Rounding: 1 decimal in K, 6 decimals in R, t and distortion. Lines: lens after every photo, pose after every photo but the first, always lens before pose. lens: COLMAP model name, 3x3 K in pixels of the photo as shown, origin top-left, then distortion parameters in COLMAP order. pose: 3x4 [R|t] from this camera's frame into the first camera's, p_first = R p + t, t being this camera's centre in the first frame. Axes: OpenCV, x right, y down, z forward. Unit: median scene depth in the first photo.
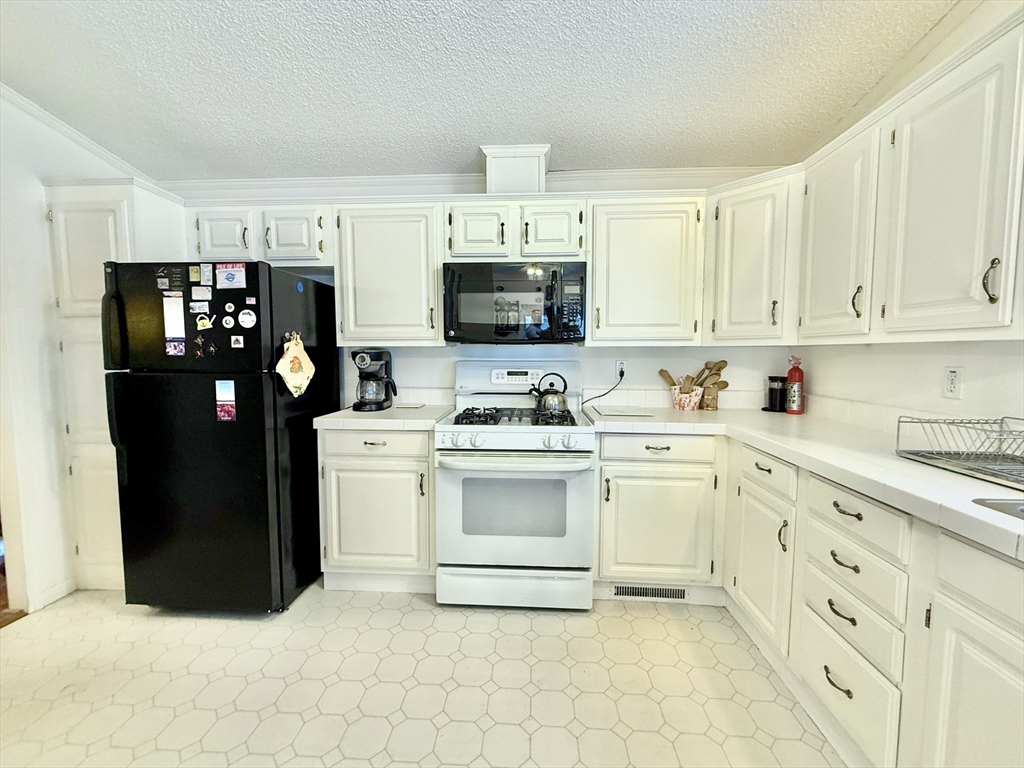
lens RADIAL K [[406.3, 0, 510.8], [0, 406.3, 383.1], [0, 0, 1]] dist [-0.000261, -0.000171]
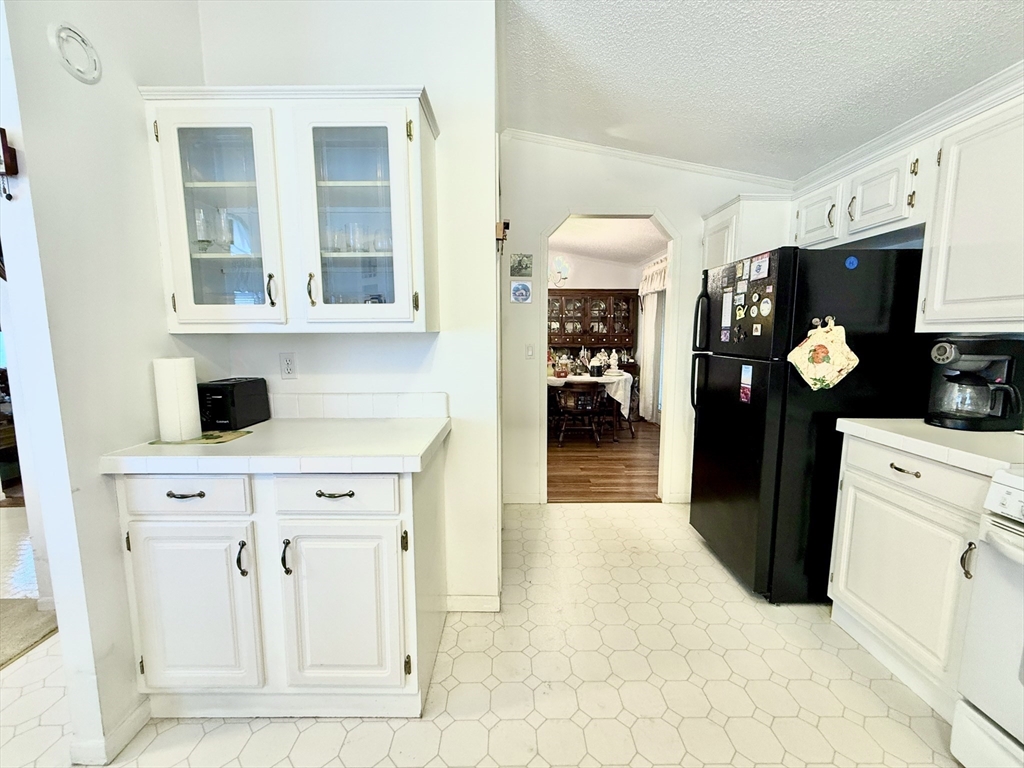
lens RADIAL K [[406.3, 0, 510.8], [0, 406.3, 383.1], [0, 0, 1]] dist [-0.000261, -0.000171]
pose [[0.096108, 0.118710, -0.988267, 0.299594], [-0.077724, 0.990726, 0.111446, -0.029788], [0.992332, 0.066101, 0.104443, 0.243207]]
